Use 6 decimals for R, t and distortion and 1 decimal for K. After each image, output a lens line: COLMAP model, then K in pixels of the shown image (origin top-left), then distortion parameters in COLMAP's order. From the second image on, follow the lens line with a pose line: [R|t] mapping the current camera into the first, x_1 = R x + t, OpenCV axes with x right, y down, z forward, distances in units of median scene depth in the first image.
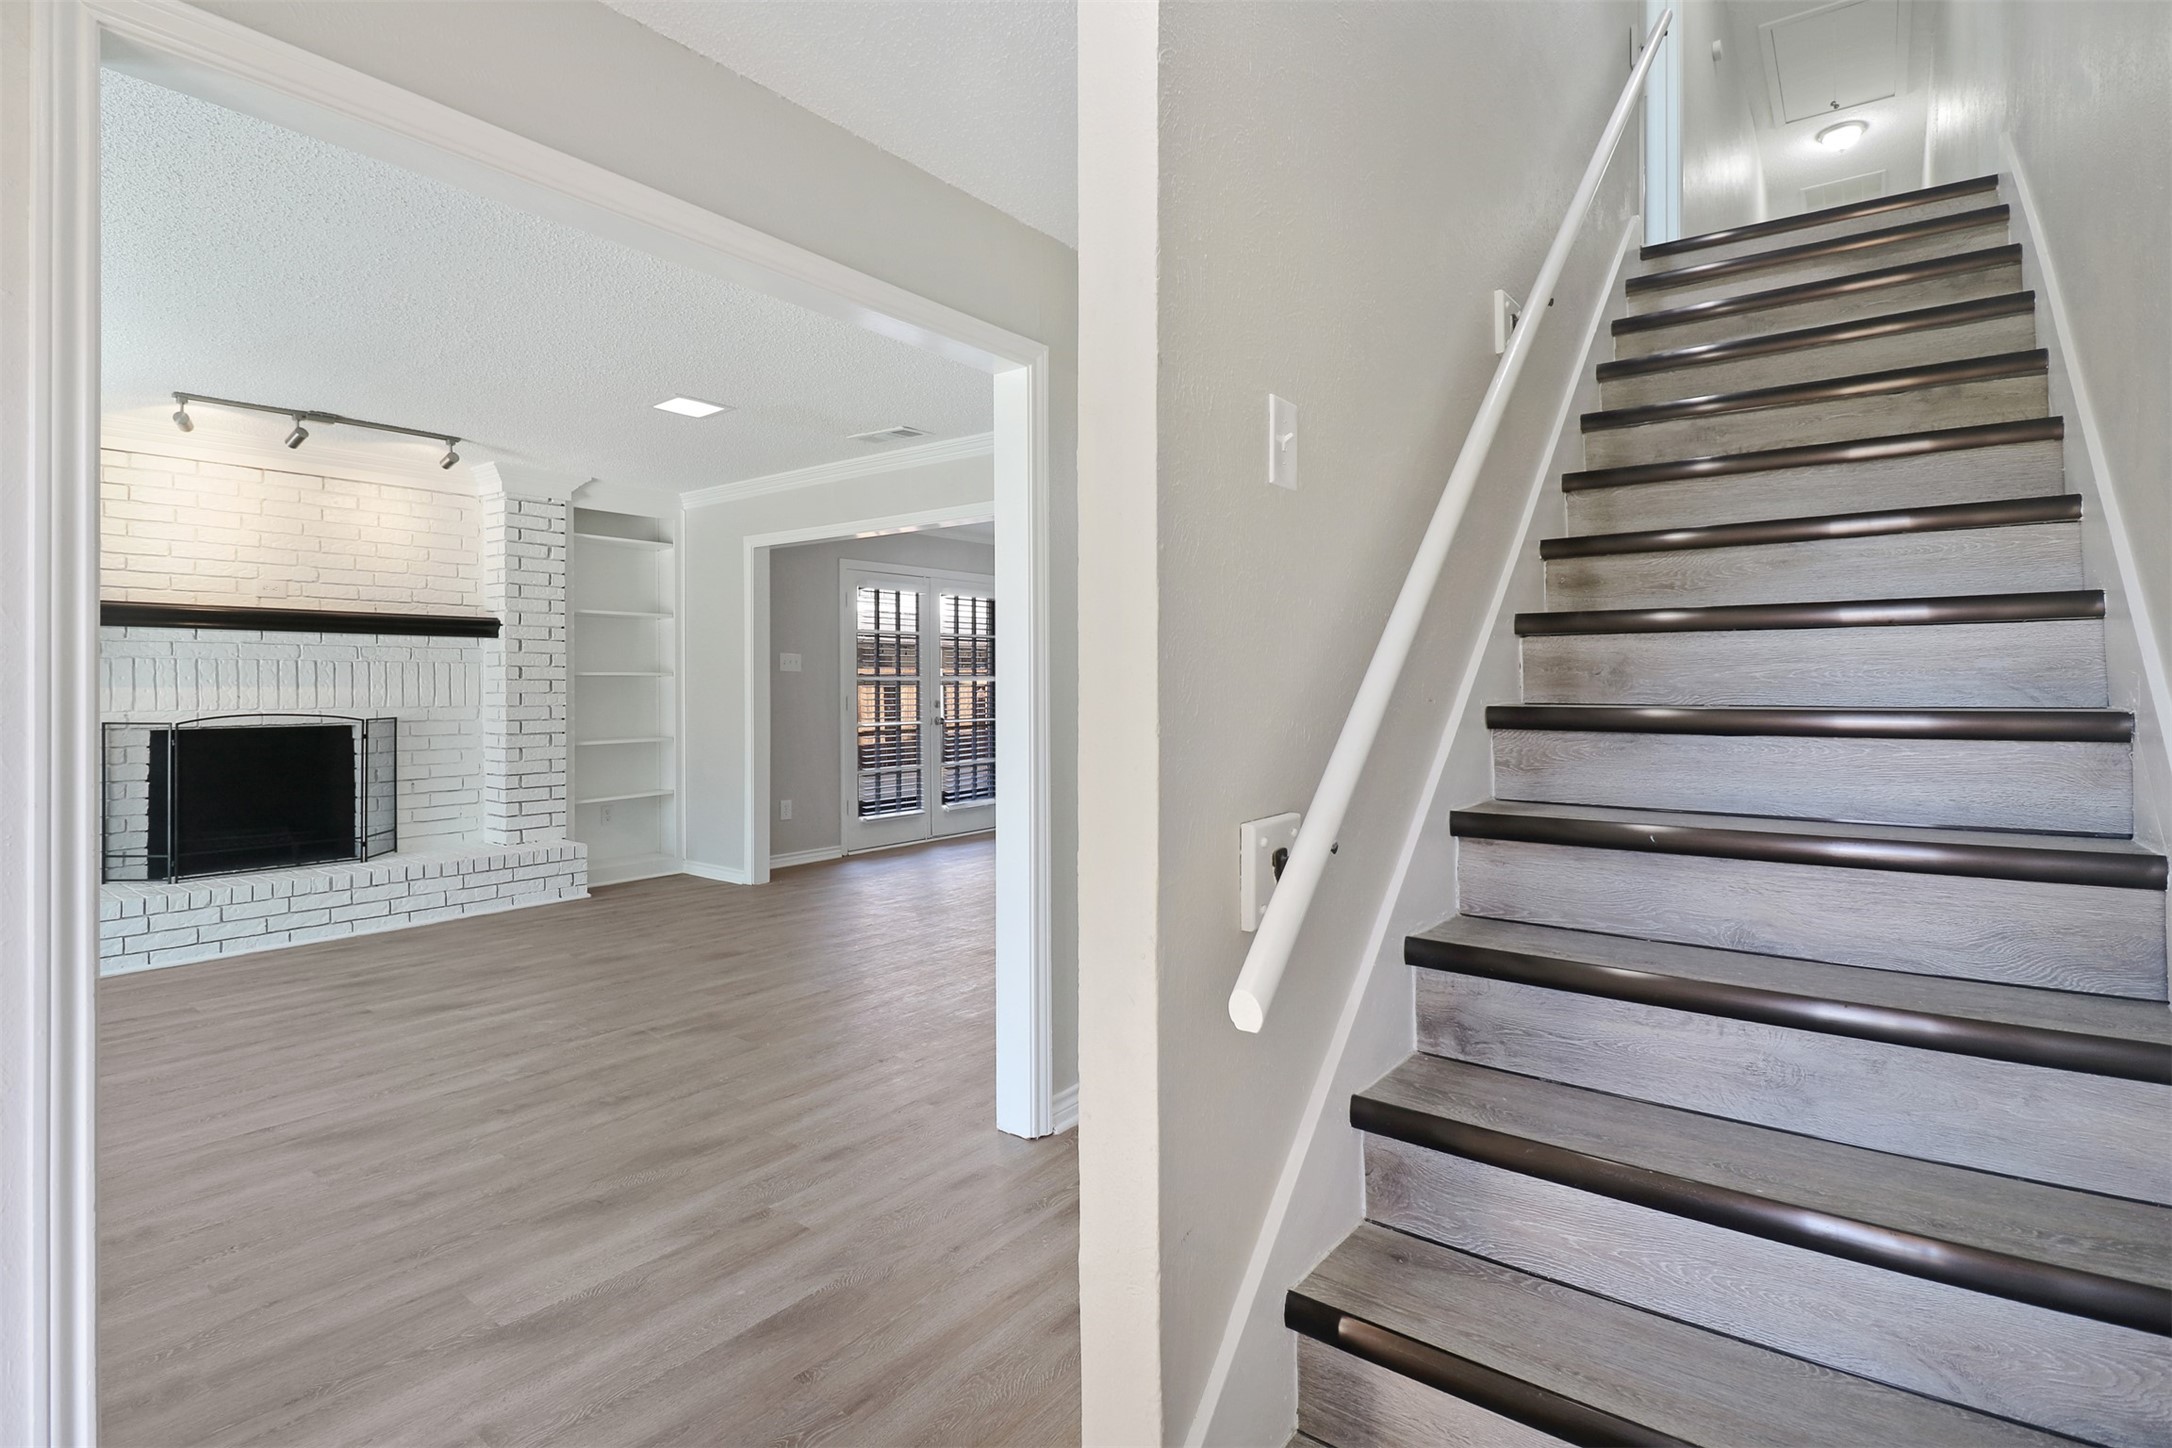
lens RADIAL K [[1058.9, 0, 1084.1], [0, 1058.9, 677.7], [0, 0, 1]] dist [-0.027349, -0.001521]
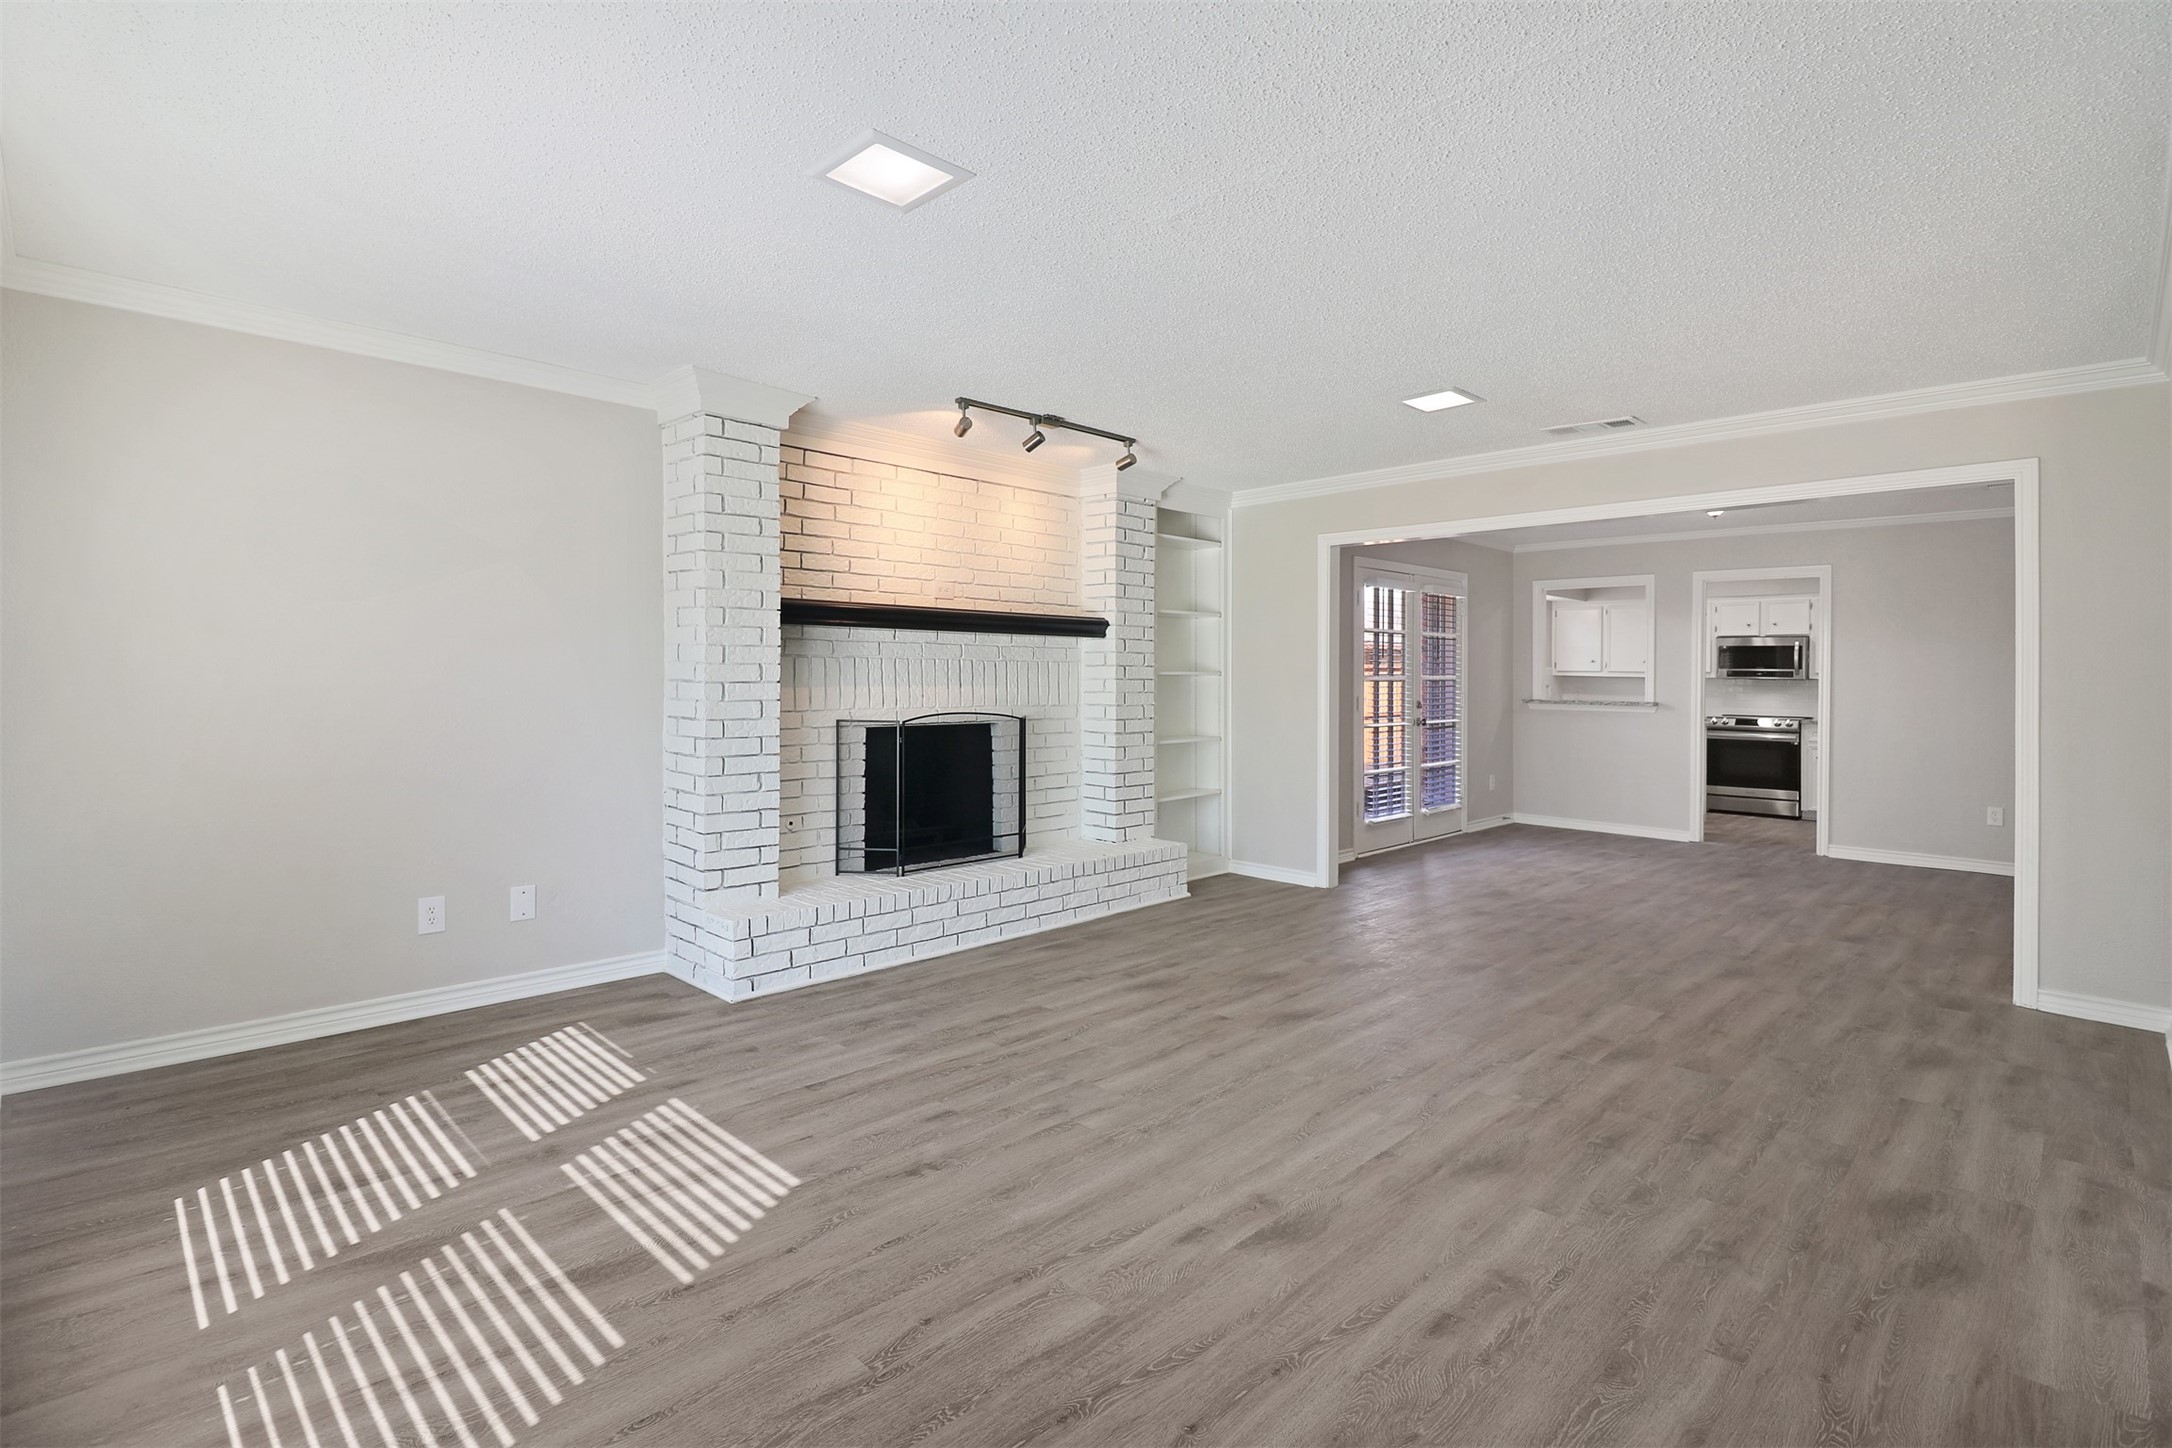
lens RADIAL K [[1041.3, 0, 1041.0], [0, 1041.3, 685.7], [0, 0, 1]] dist [0.000612, -0.010283]
pose [[0.989090, 0.010514, -0.146936, -0.514007], [-0.008232, 0.999836, 0.016128, -0.008011], [0.147081, -0.014743, 0.989015, -0.003205]]
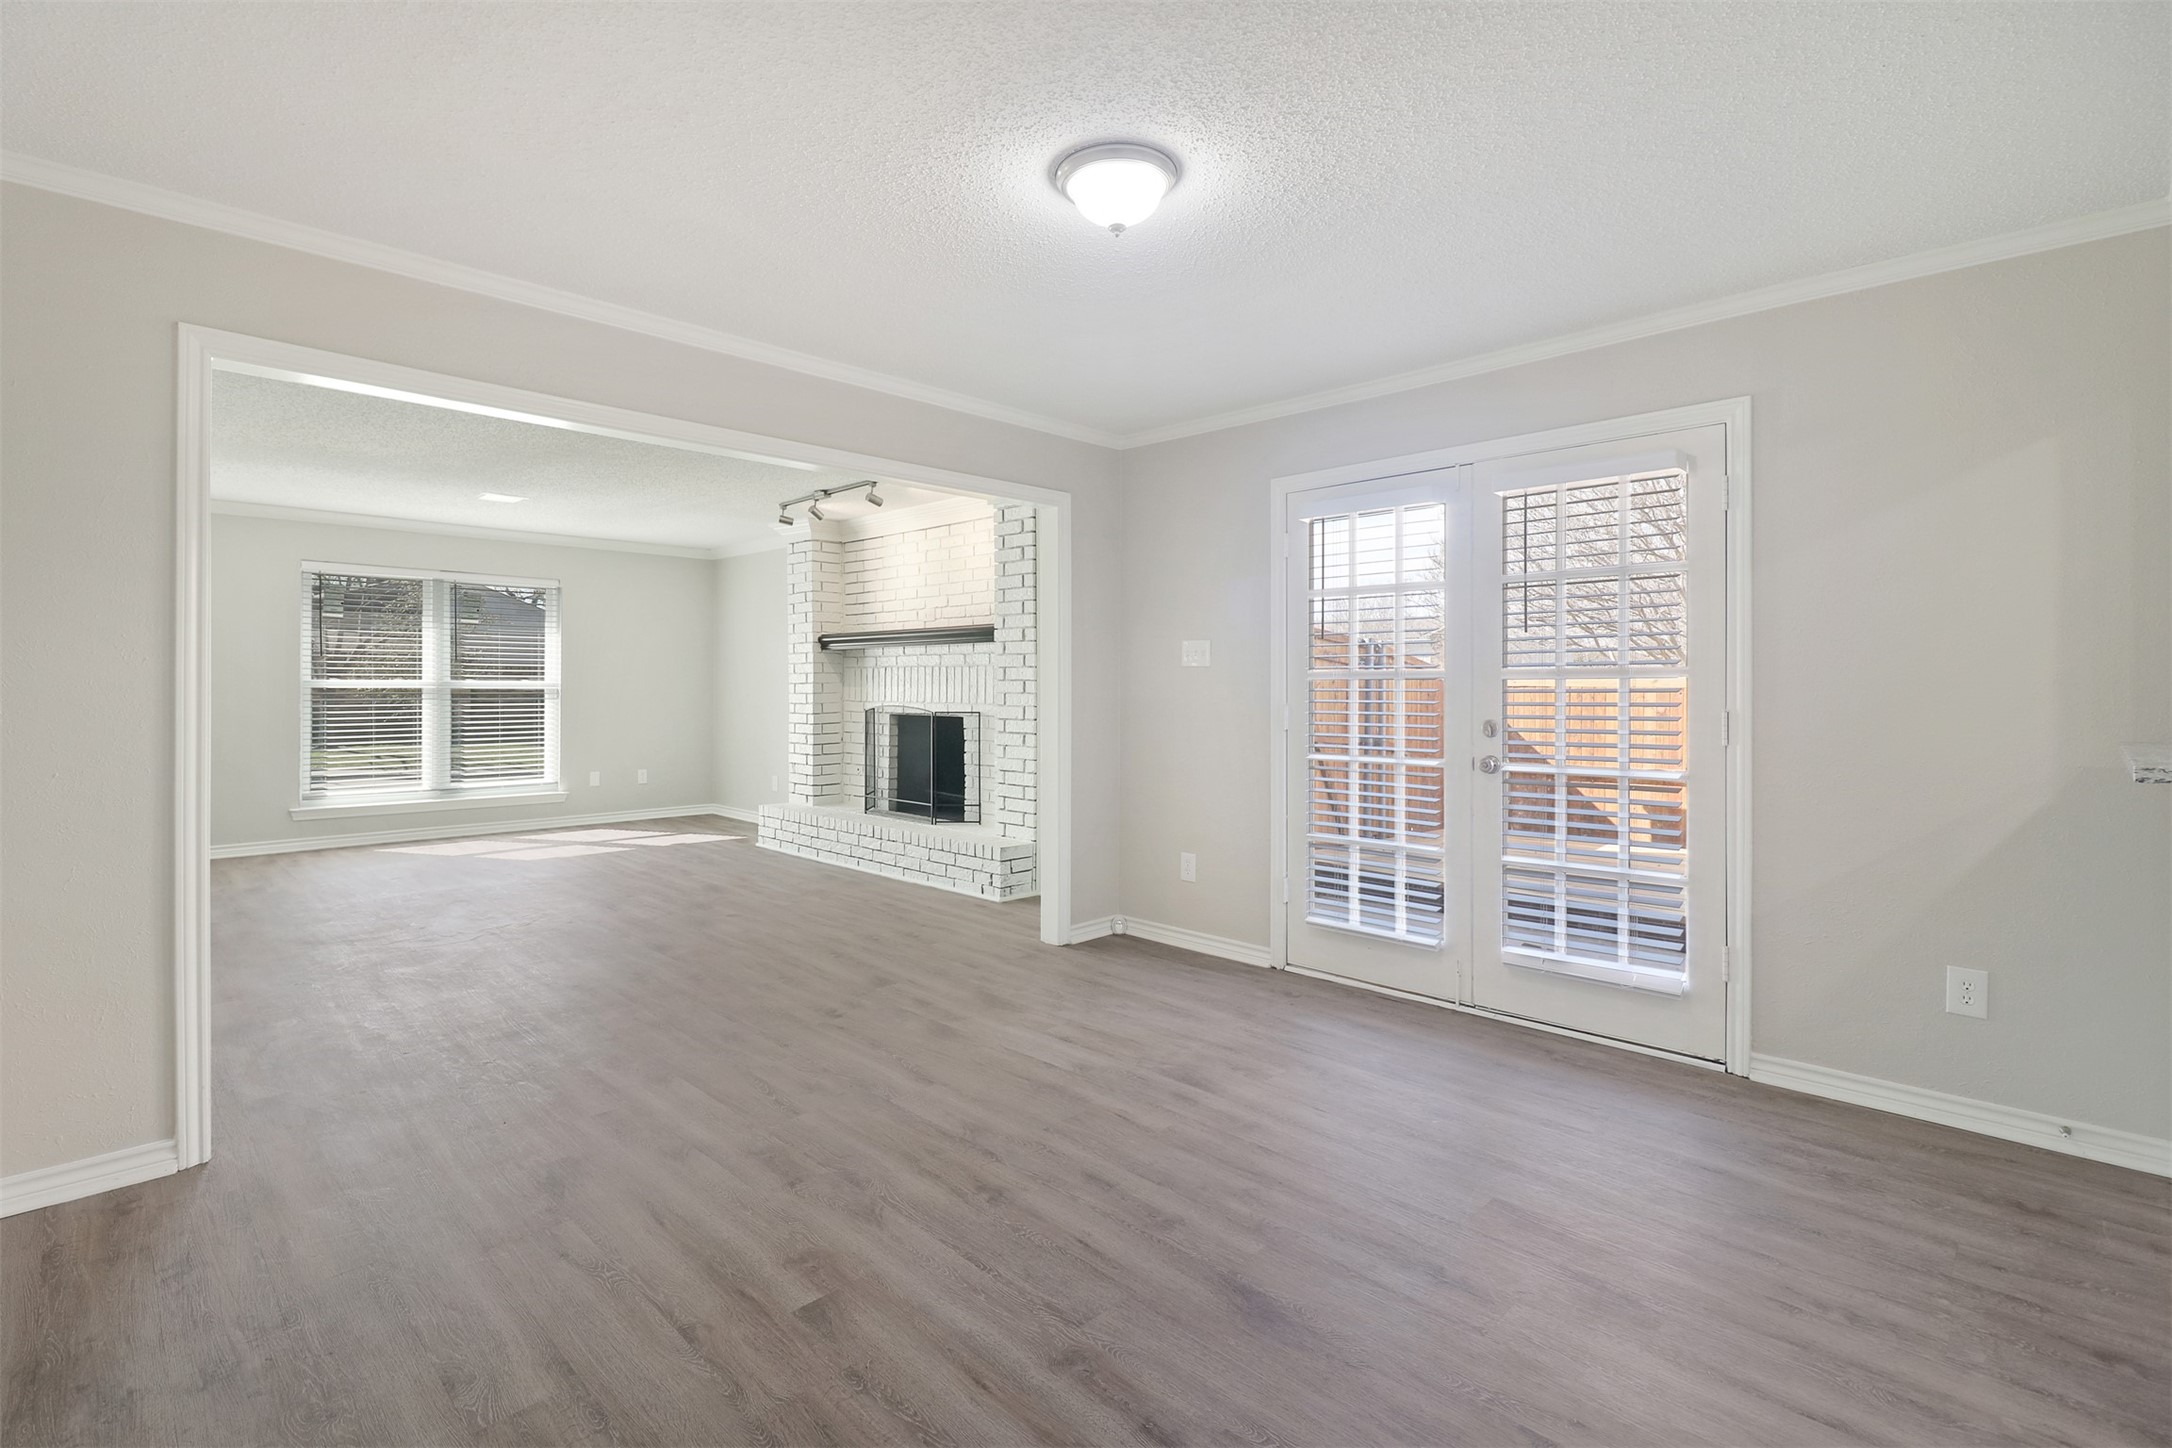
lens RADIAL K [[1034.8, 0, 1085.2], [0, 1034.8, 692.5], [0, 0, 1]] dist [0.000954, -0.000232]
pose [[-0.139158, 0.009798, -0.990222, 0.519814], [0.005843, 0.999942, 0.009073, 0.005826], [0.990253, -0.004524, -0.139207, 1.339273]]
